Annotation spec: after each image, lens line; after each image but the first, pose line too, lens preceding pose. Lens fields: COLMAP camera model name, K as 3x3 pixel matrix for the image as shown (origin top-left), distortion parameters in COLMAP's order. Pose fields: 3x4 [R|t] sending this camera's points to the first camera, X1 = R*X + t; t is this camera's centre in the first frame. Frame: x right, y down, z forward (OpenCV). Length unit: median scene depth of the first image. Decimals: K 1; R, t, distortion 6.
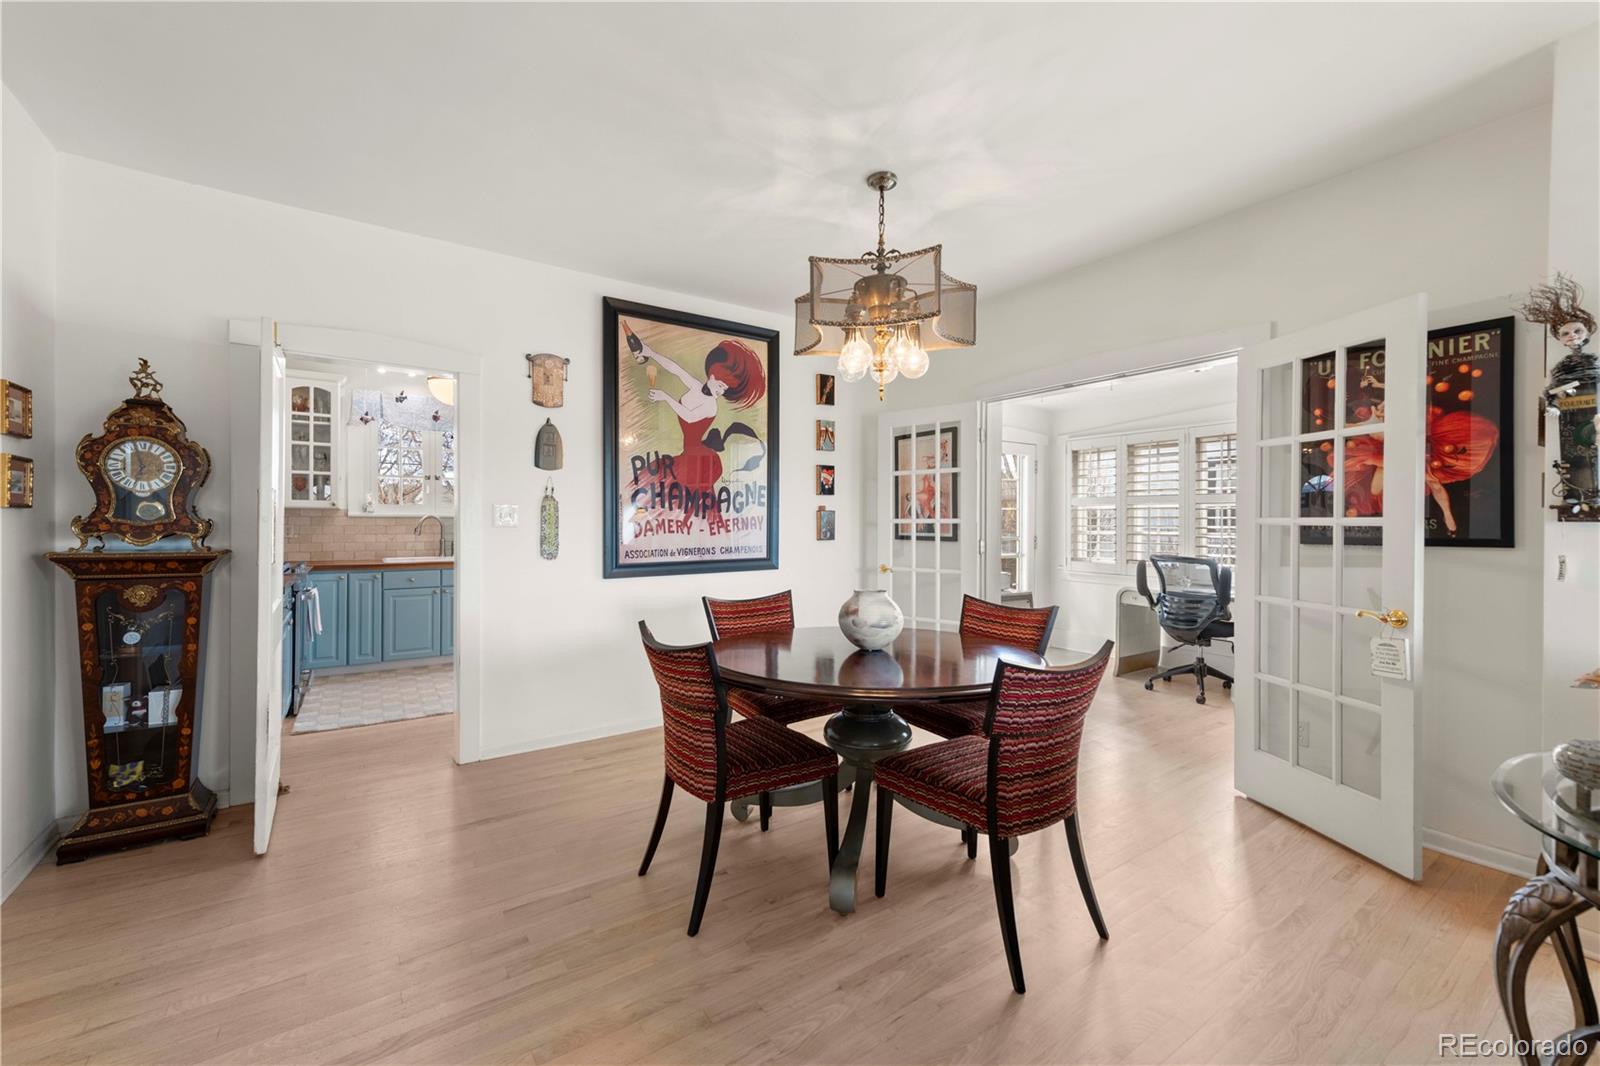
lens RADIAL K [[646.1, 0, 800.0], [0, 646.1, 533.0], [0, 0, 1]] dist [-0.000115, -0.000001]
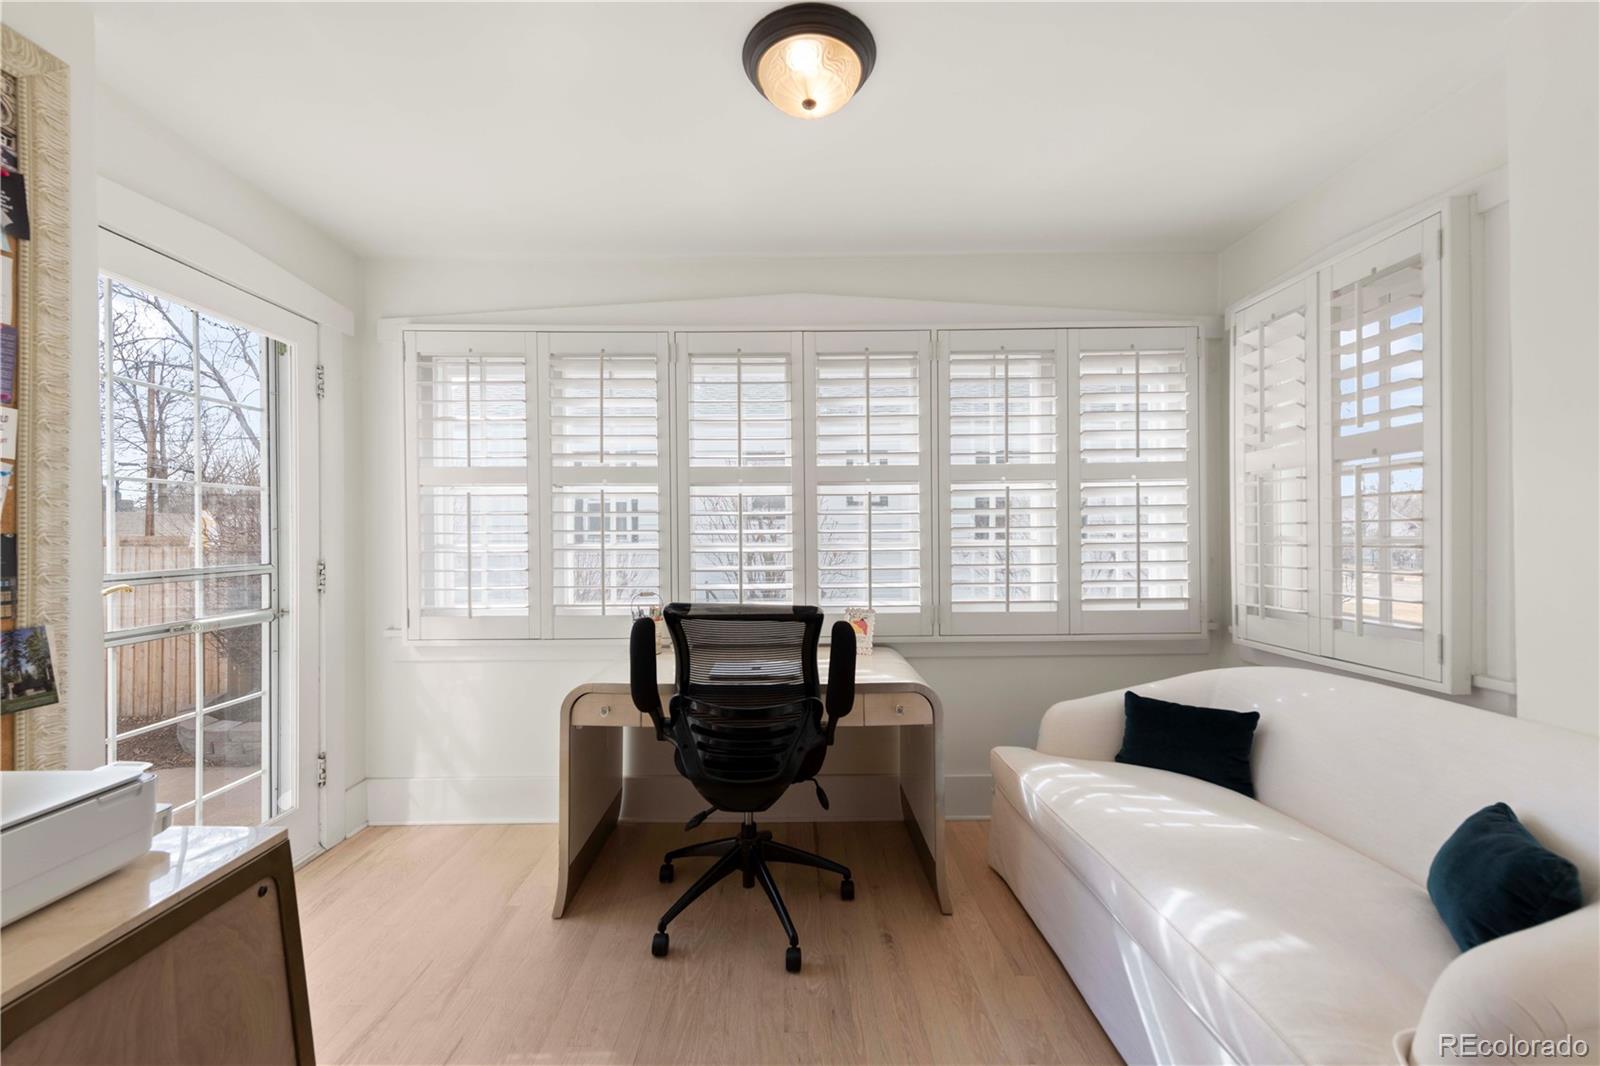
lens RADIAL K [[646.1, 0, 800.0], [0, 646.1, 533.0], [0, 0, 1]] dist [-0.000115, -0.000001]
pose [[0.563421, -0.012868, 0.826070, 0.214892], [0.026698, 0.999640, -0.002638, -0.003725], [-0.825739, 0.023541, 0.563561, 0.564161]]
